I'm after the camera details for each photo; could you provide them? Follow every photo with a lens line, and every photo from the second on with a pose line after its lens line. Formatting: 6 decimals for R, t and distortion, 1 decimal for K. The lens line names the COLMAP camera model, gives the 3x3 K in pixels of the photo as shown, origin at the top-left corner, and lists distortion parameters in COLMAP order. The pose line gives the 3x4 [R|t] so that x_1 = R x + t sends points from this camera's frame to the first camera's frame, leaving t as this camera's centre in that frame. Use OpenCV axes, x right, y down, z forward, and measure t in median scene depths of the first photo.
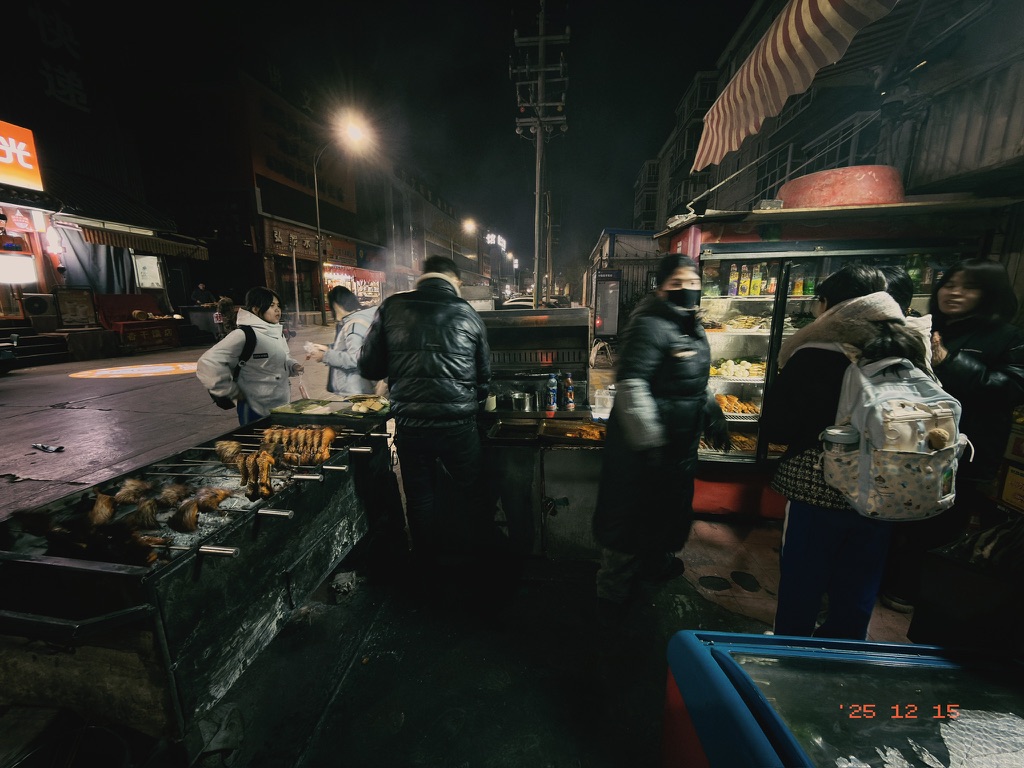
lens RADIAL K [[410.1, 0, 508.2], [0, 410.1, 383.6], [0, 0, 1]] dist [-0.002349, -0.000148]
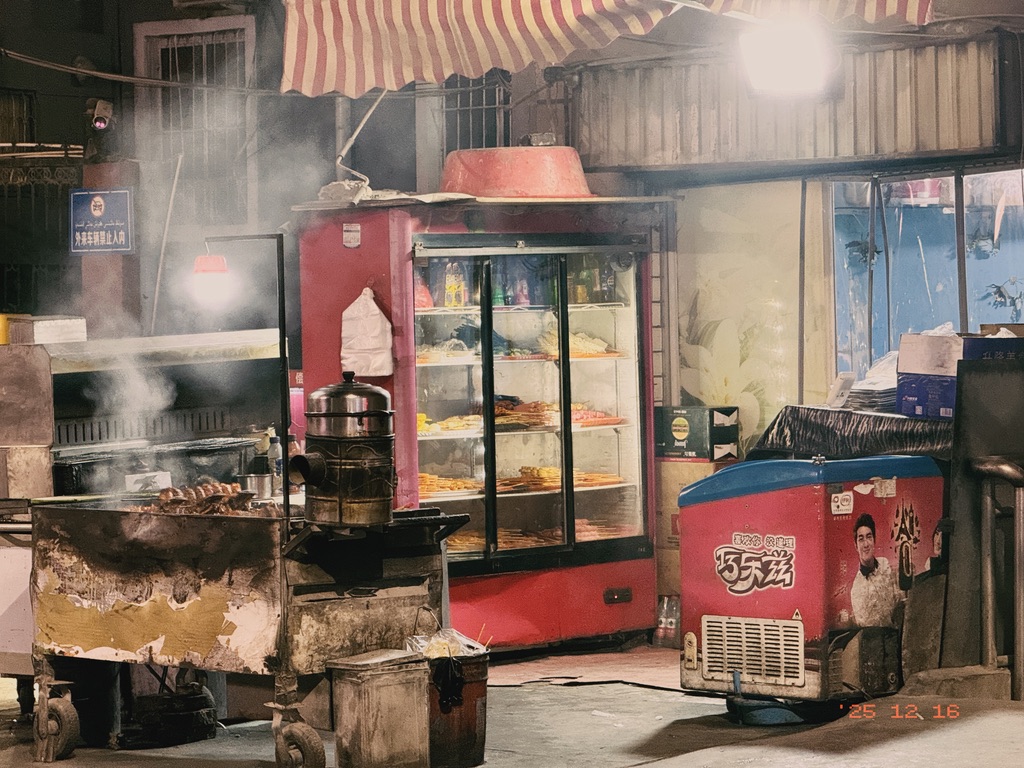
lens RADIAL K [[3593.8, 0, 512.1], [0, 3593.8, 384.0], [0, 0, 1]] dist [-0.015042, 0.000000]
pose [[0.585609, -0.022957, 0.810268, -4.610152], [0.172423, 0.980251, -0.096843, 0.554709], [-0.792043, 0.196421, 0.578002, -2.745549]]
